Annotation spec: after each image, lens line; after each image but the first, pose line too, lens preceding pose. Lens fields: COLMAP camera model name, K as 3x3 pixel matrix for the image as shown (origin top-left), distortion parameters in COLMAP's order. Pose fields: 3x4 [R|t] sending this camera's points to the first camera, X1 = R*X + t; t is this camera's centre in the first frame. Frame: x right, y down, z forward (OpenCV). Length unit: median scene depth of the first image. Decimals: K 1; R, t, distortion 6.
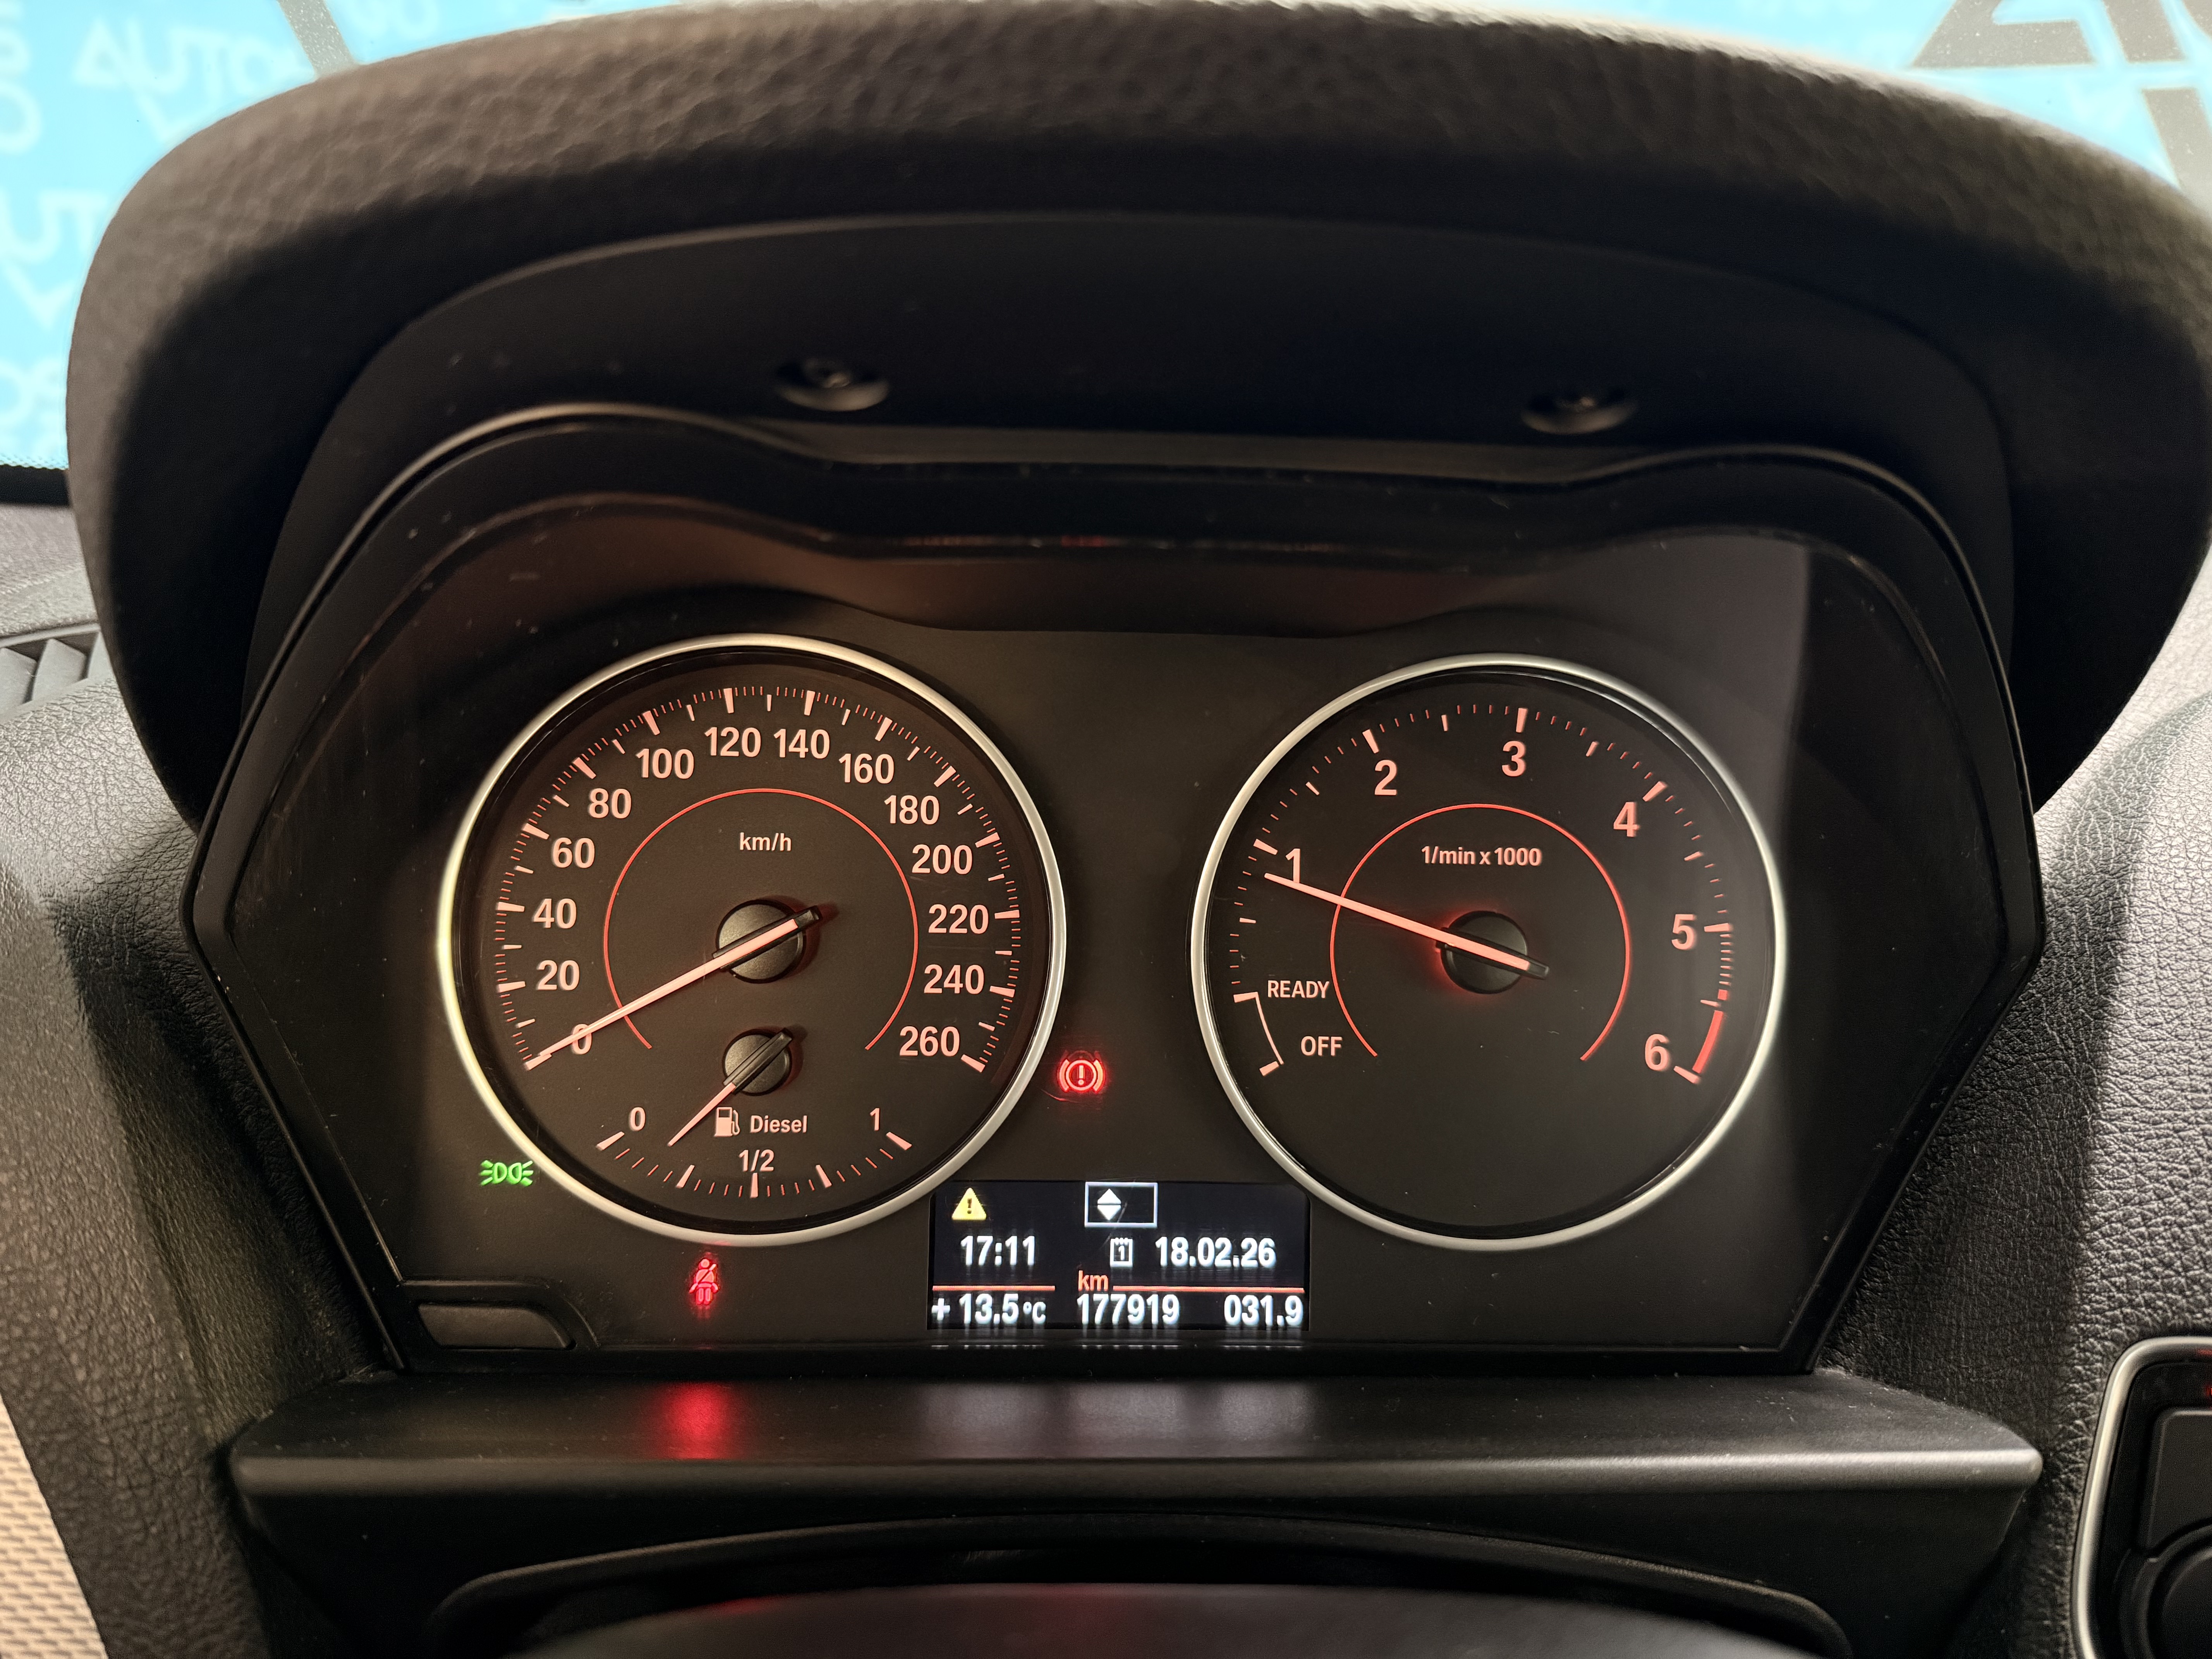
lens RADIAL K [[1534.2, 0, 1142.2], [0, 1534.2, 813.0], [0, 0, 1]] dist [0.033229, -0.048721]
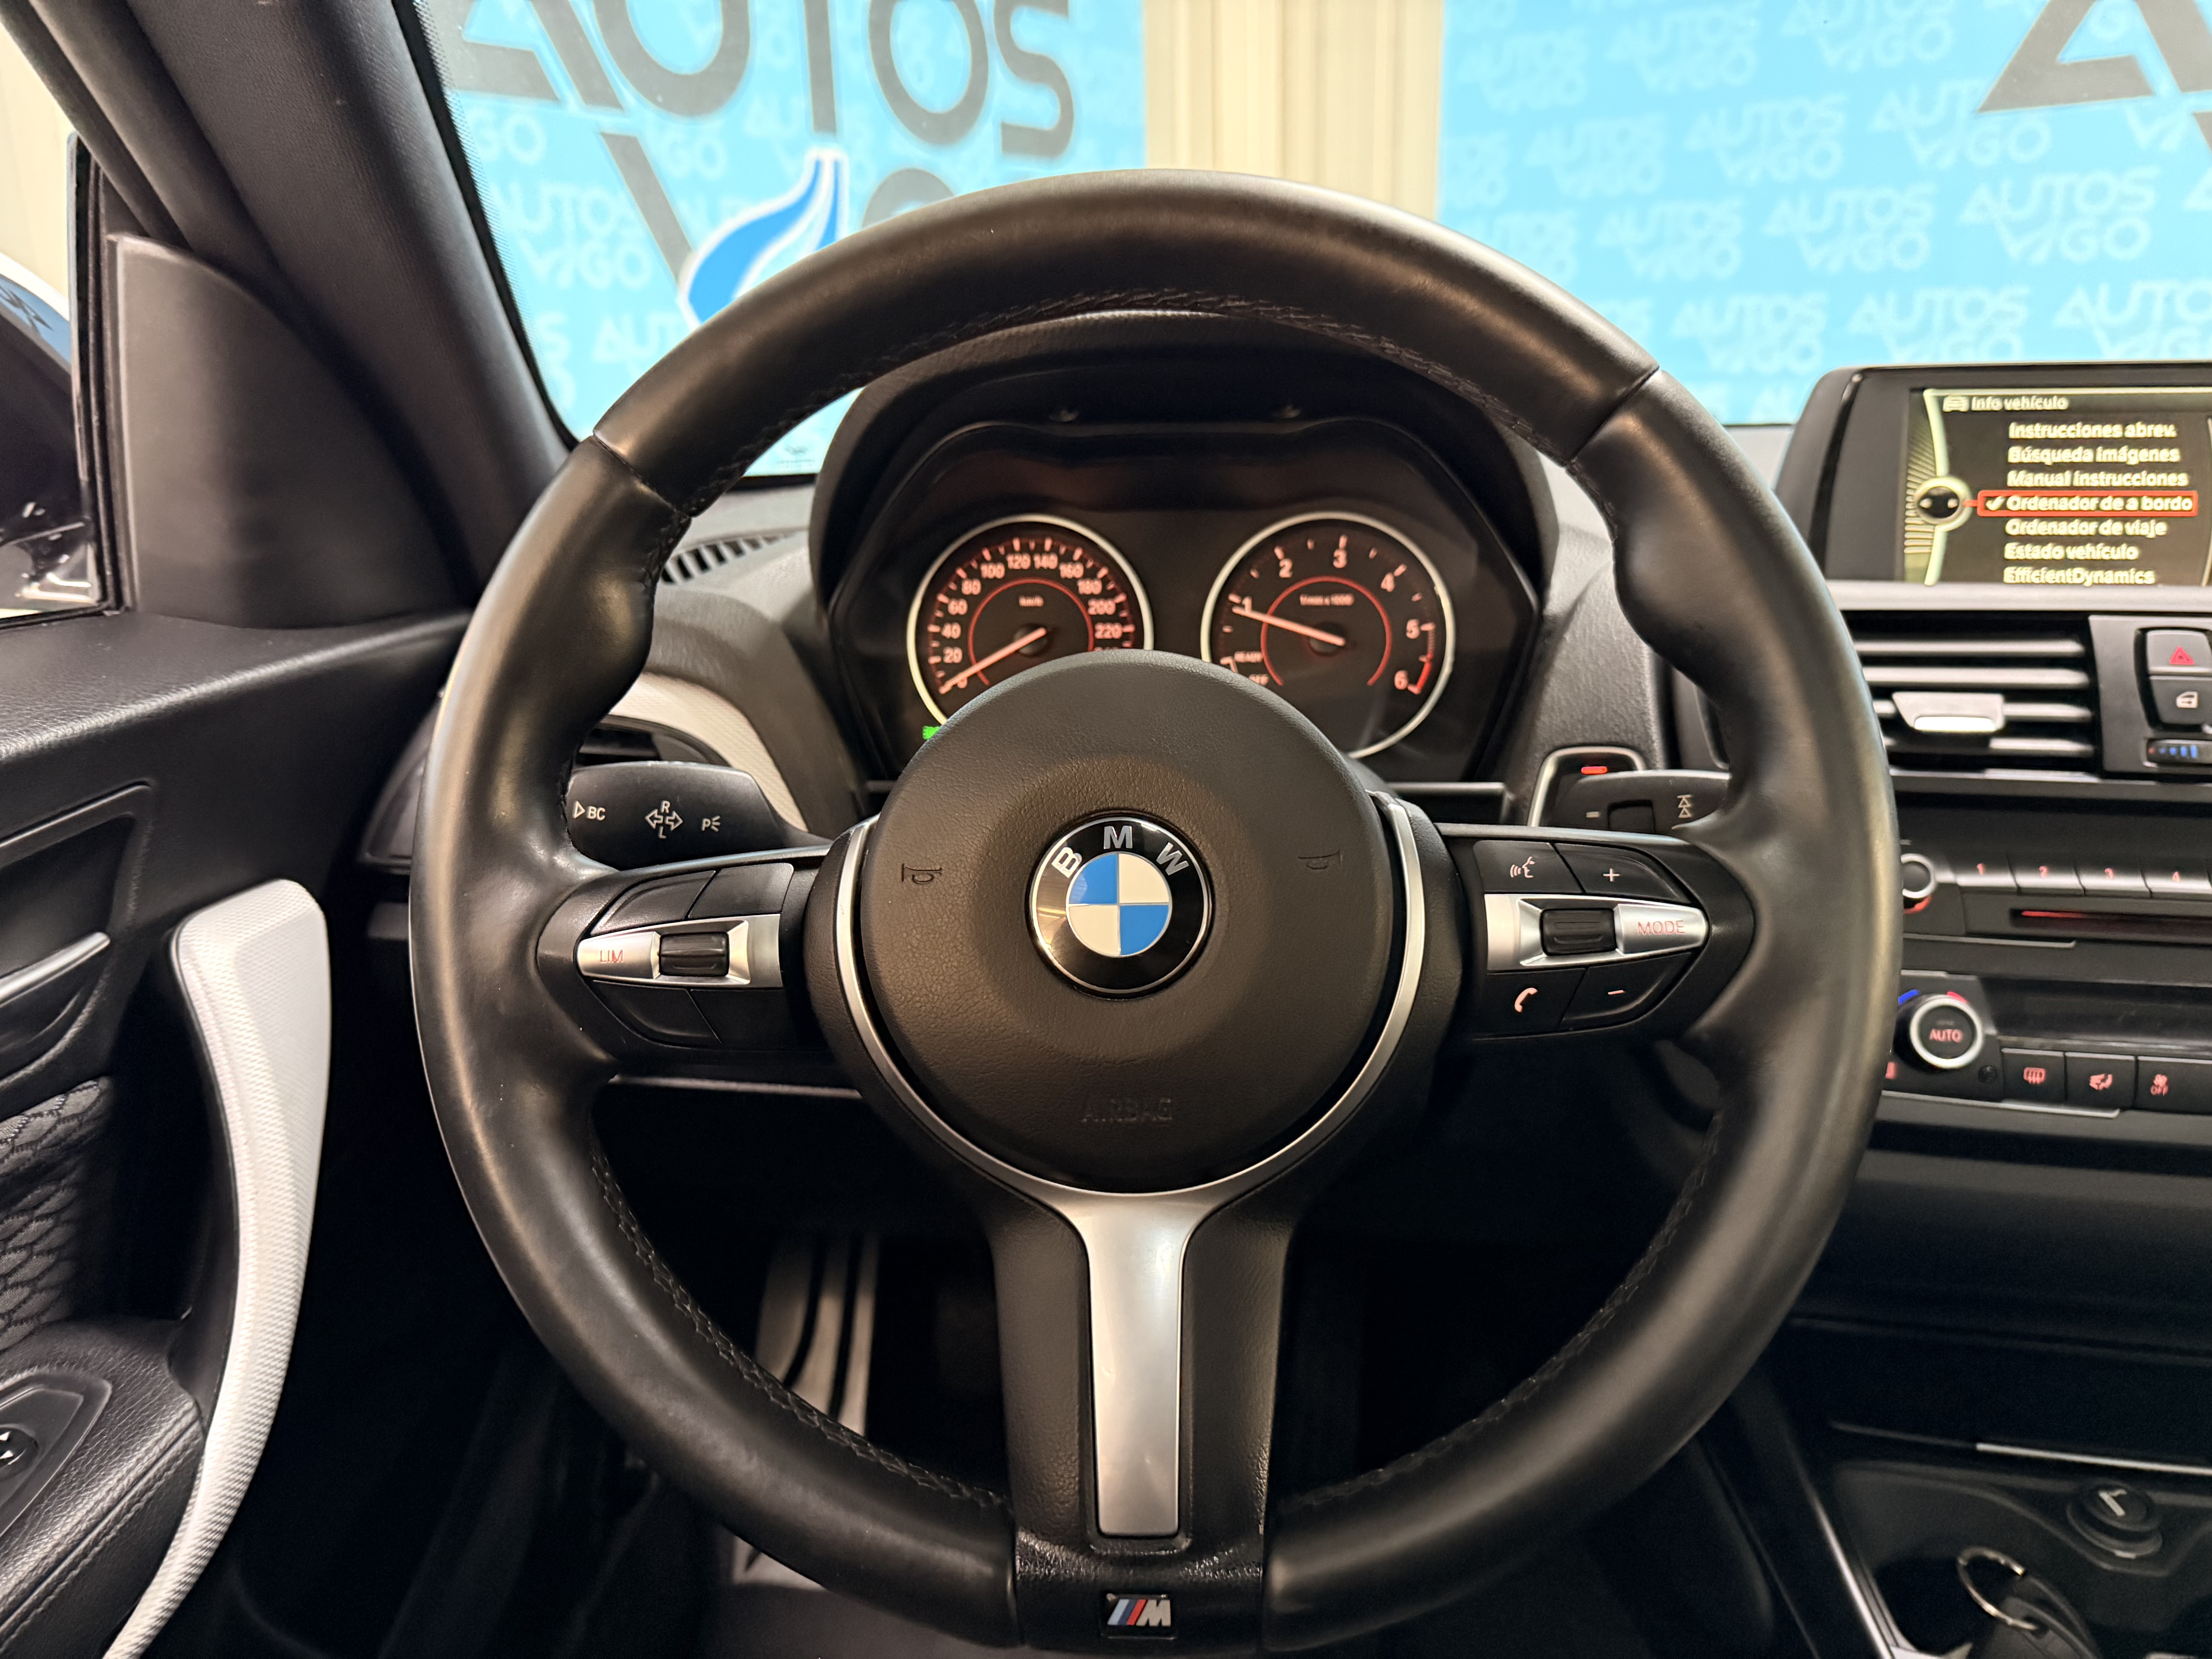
lens RADIAL K [[1534.2, 0, 1118.3], [0, 1534.2, 834.9], [0, 0, 1]] dist [0.033229, -0.048721]
pose [[0.990866, -0.014931, -0.134019, 0.220282], [0.012230, 0.999706, -0.020960, 0.448481], [0.134293, 0.019129, 0.990757, -1.428629]]
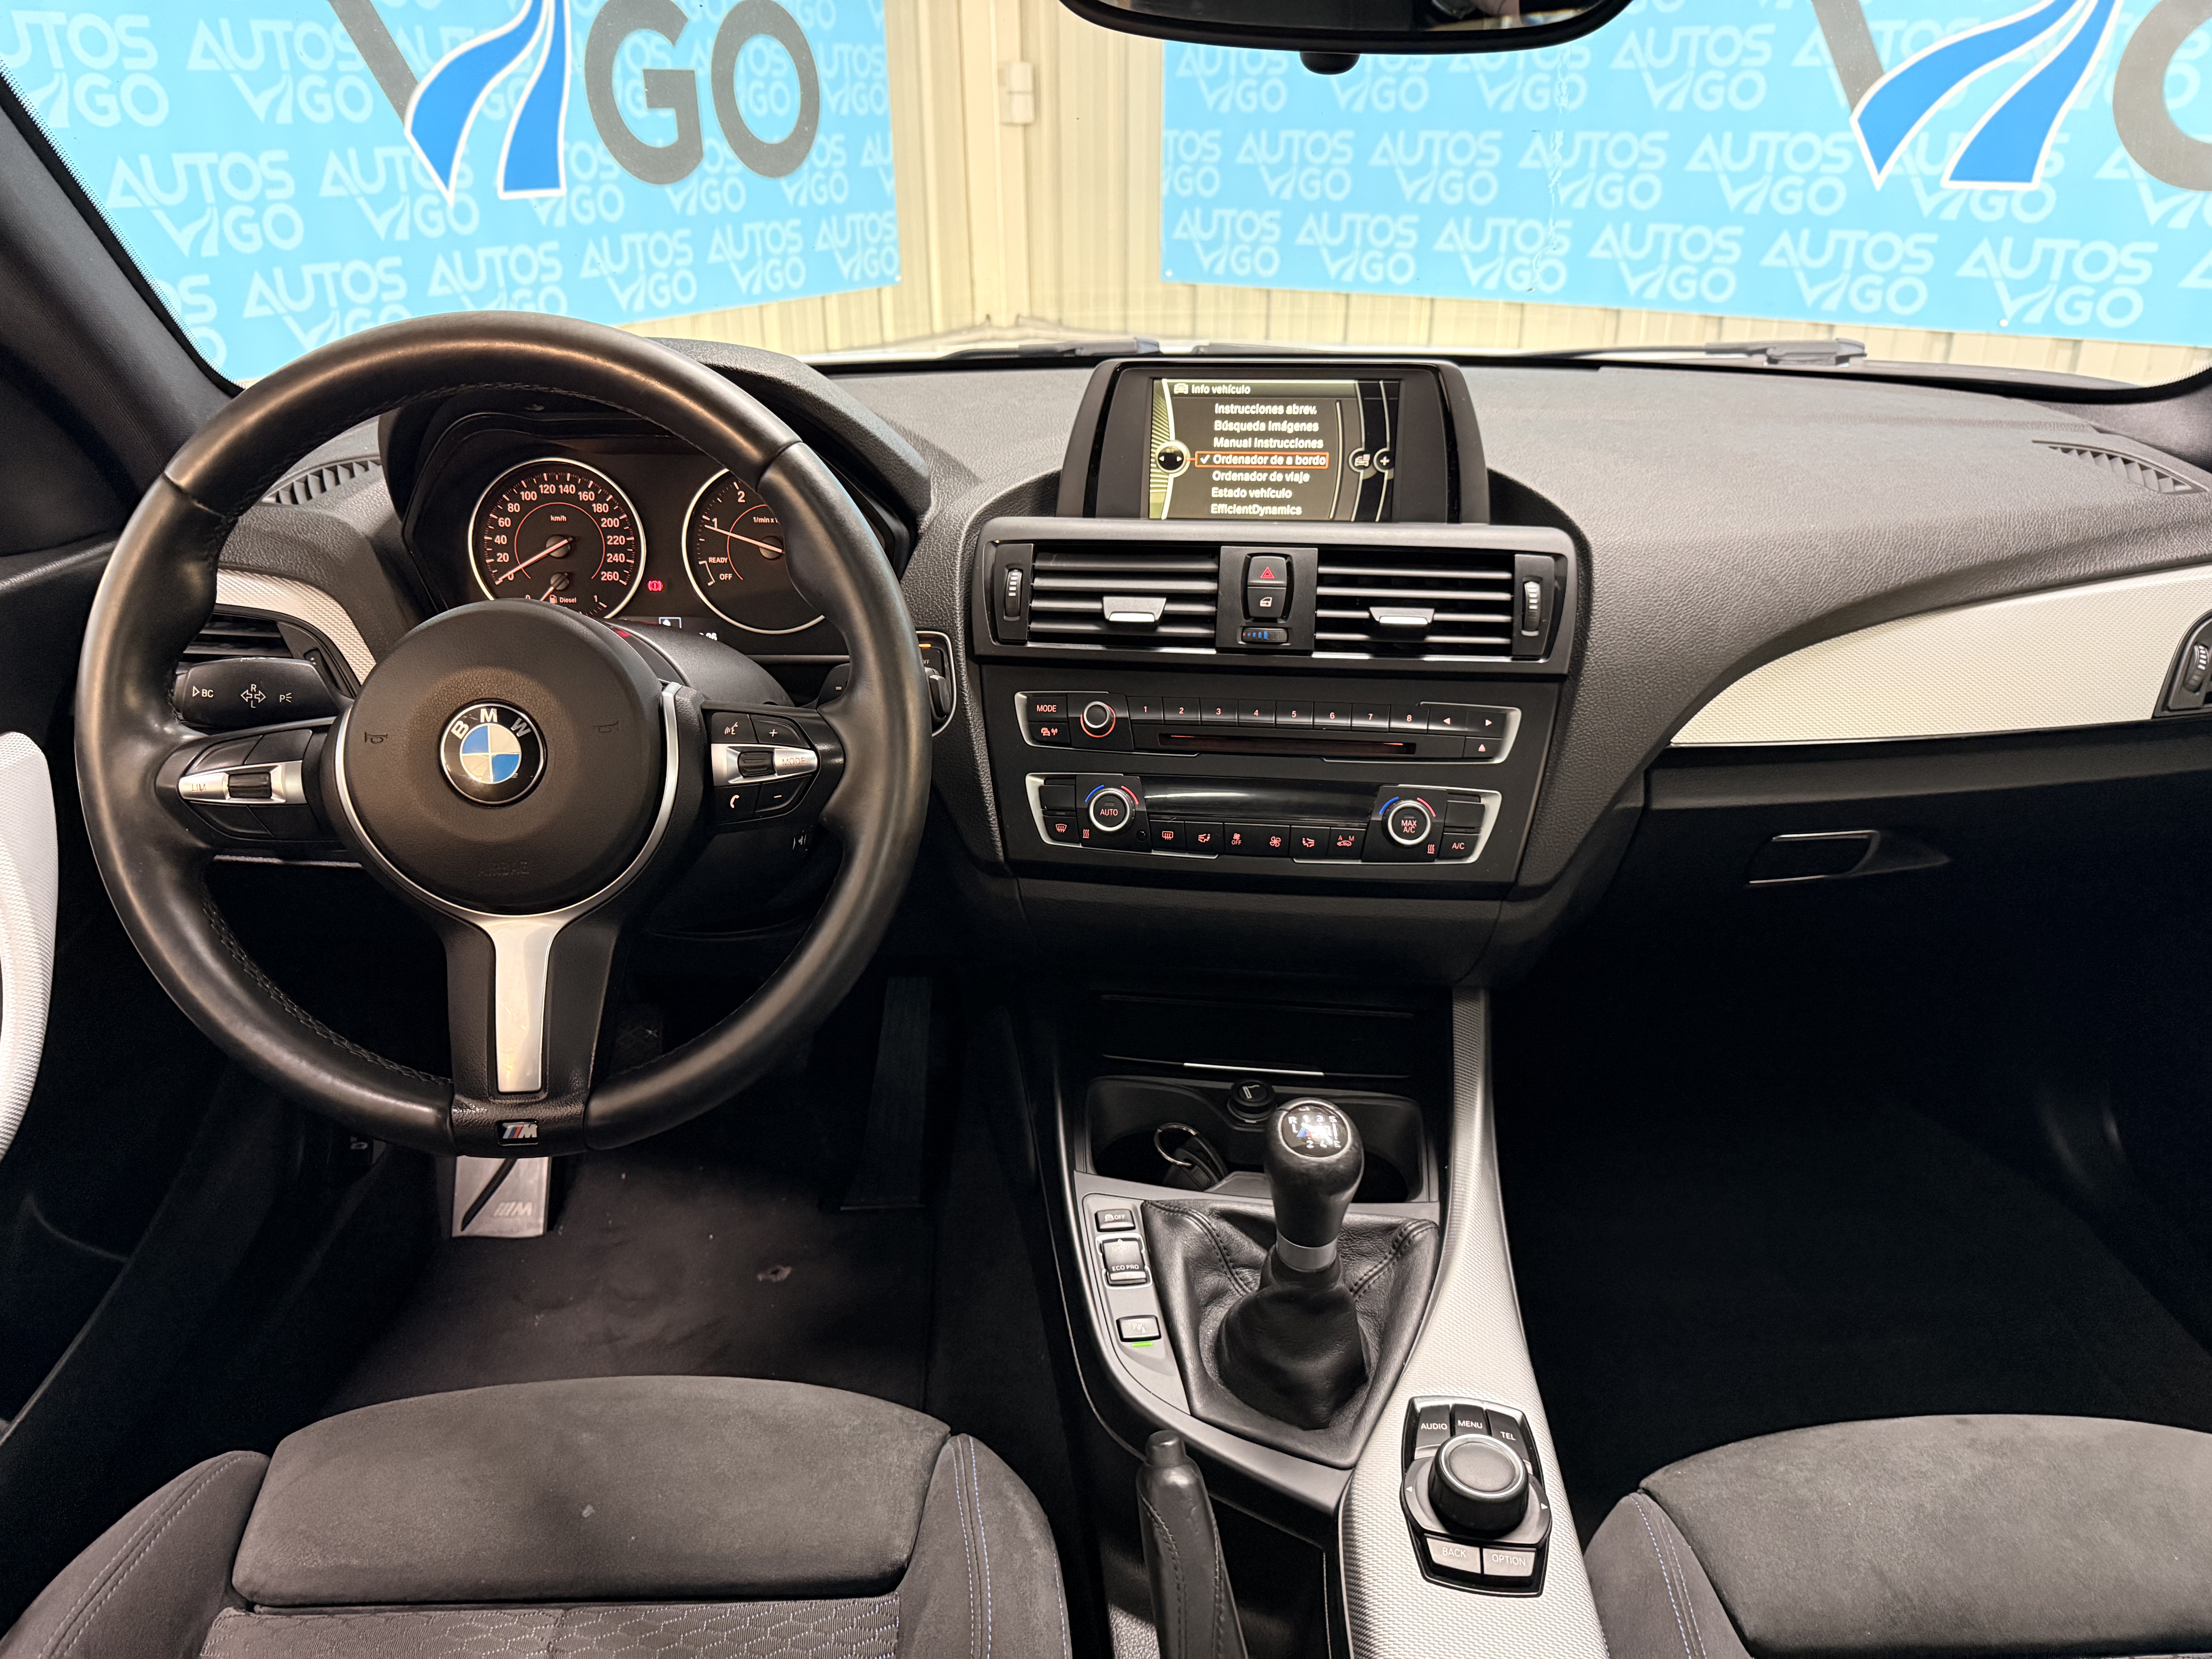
lens RADIAL K [[1534.2, 0, 1136.8], [0, 1534.2, 836.1], [0, 0, 1]] dist [0.033229, -0.048721]
pose [[0.999020, -0.017115, -0.040815, 1.195790], [0.022175, 0.991664, 0.126932, 0.318920], [0.038303, -0.127713, 0.991071, -2.509981]]
